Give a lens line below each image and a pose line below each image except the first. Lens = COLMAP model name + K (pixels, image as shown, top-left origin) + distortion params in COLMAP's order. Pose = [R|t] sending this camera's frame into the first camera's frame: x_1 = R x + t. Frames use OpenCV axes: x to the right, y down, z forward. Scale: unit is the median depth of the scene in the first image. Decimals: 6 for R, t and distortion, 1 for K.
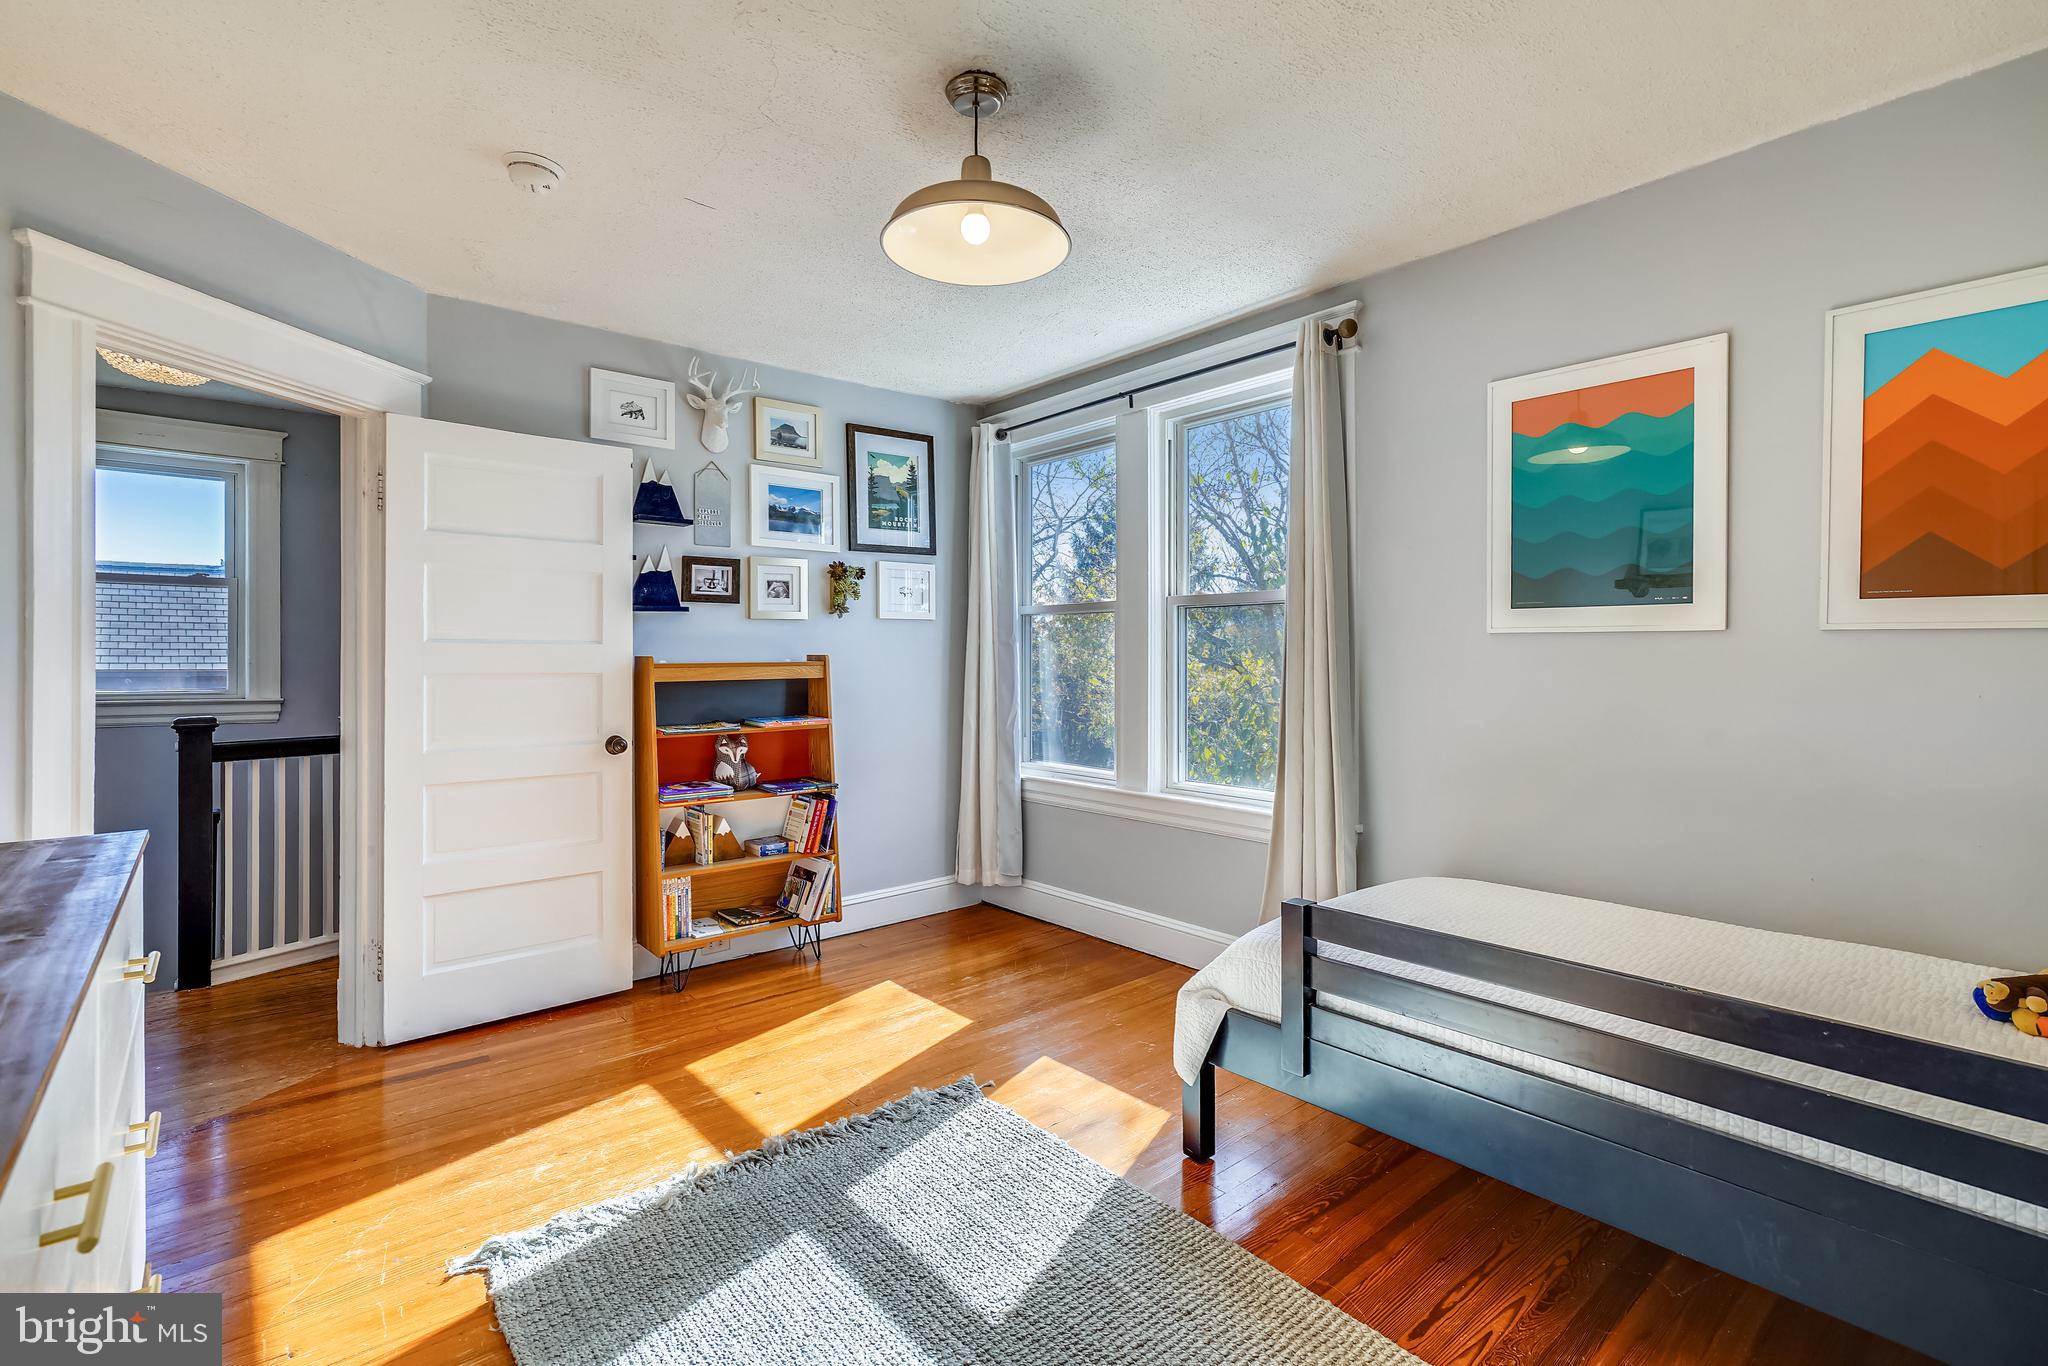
lens RADIAL K [[940.3, 0, 1012.1], [0, 940.3, 666.0], [0, 0, 1]] dist [-0.015826, 0.002713]
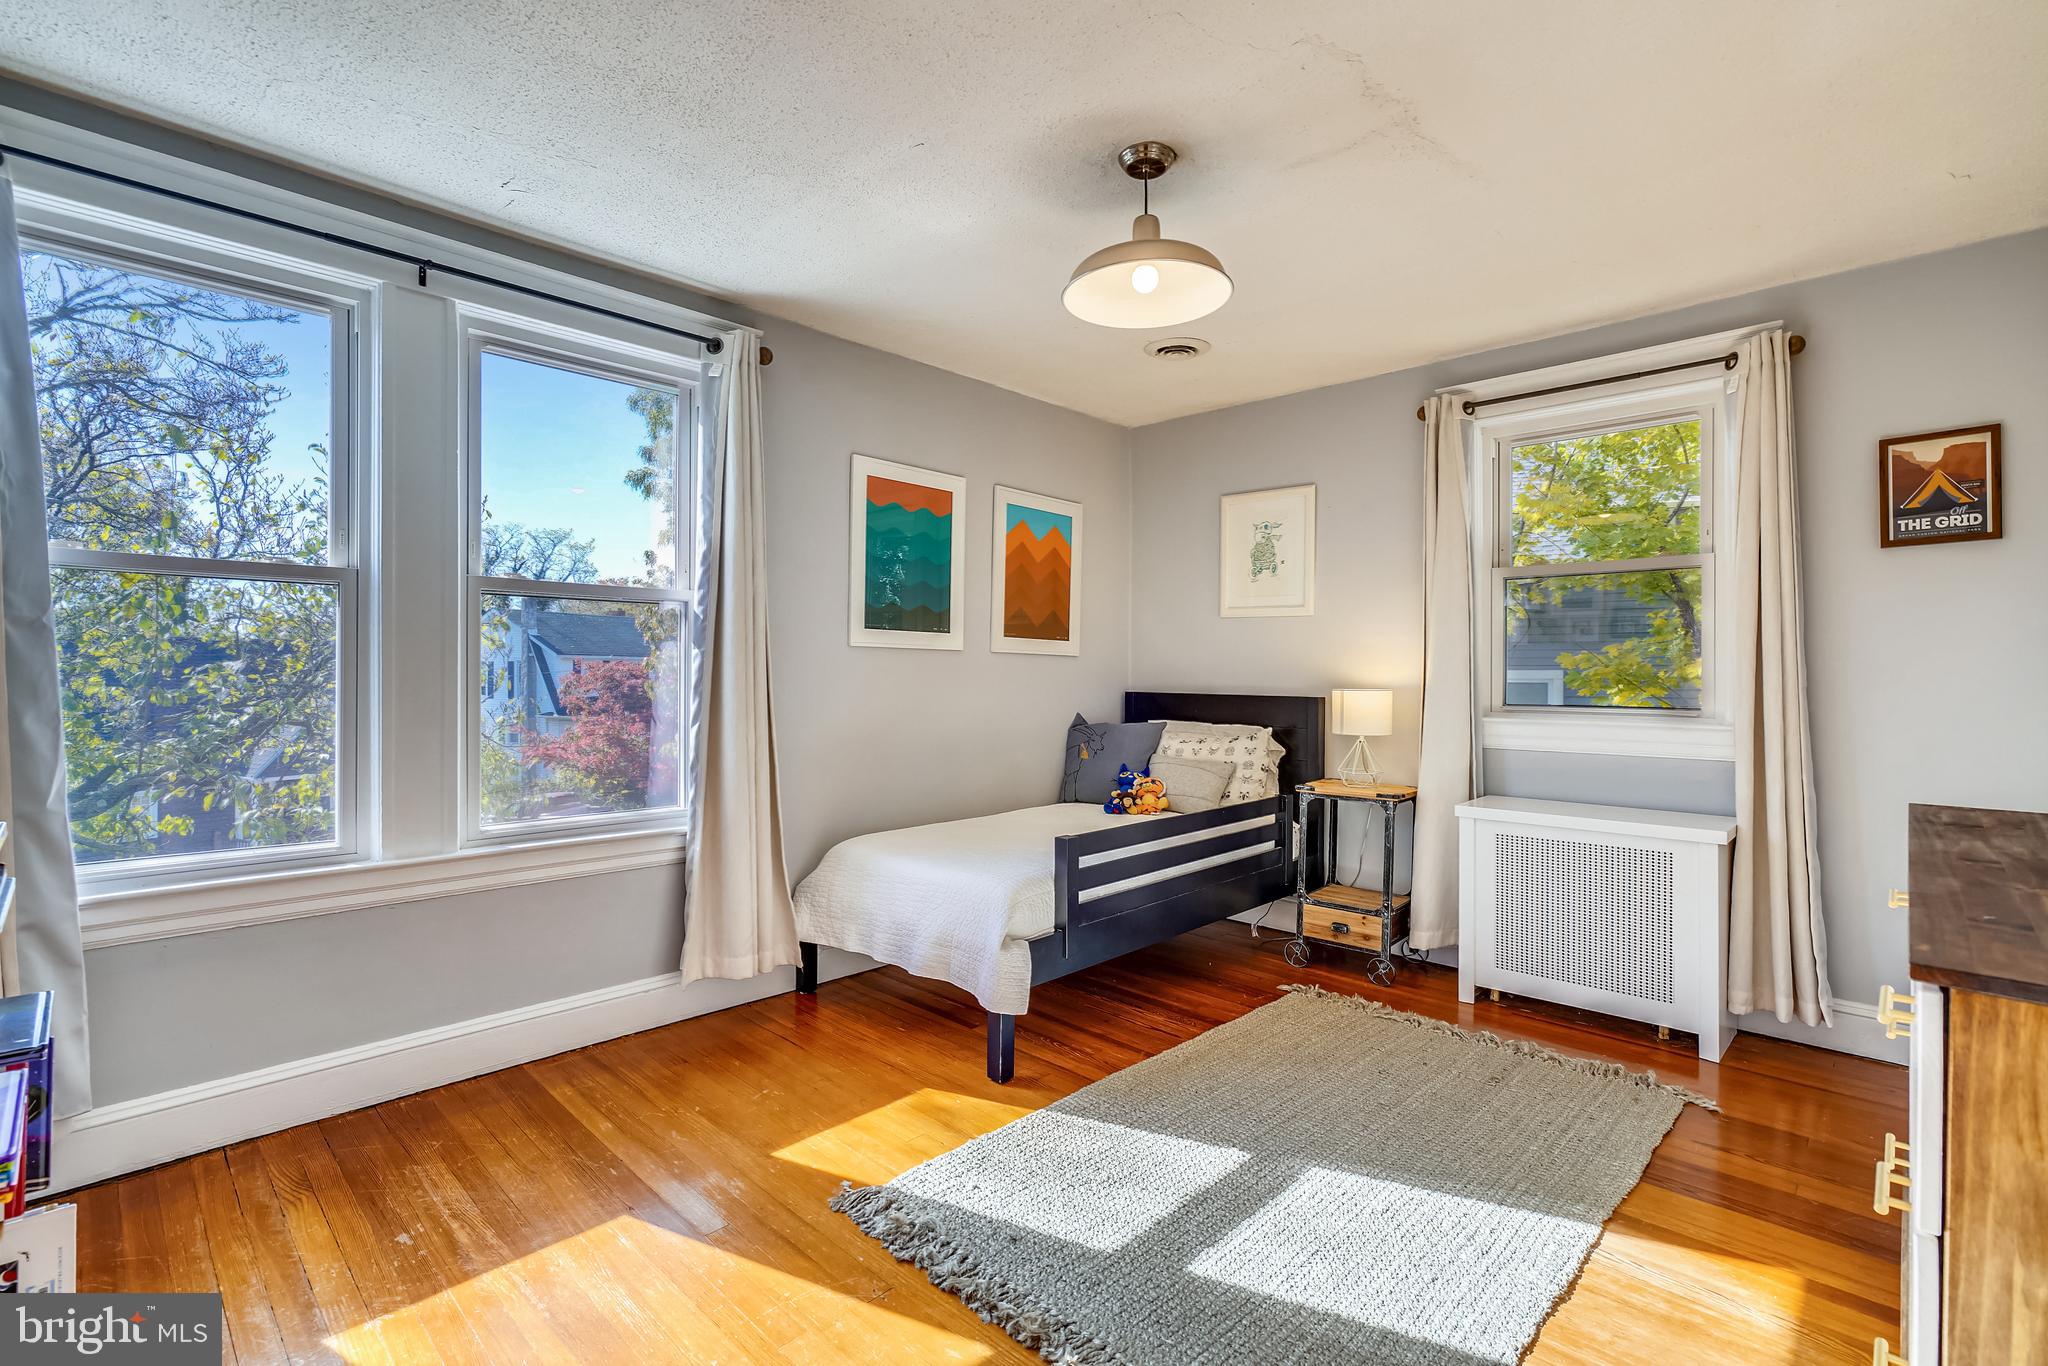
lens RADIAL K [[940.3, 0, 1011.1], [0, 940.3, 676.2], [0, 0, 1]] dist [-0.015826, 0.002713]
pose [[-0.112353, -0.010487, 0.993613, -0.873600], [-0.004825, 0.999938, 0.010008, -0.007979], [-0.993657, -0.003669, -0.112397, 0.982571]]
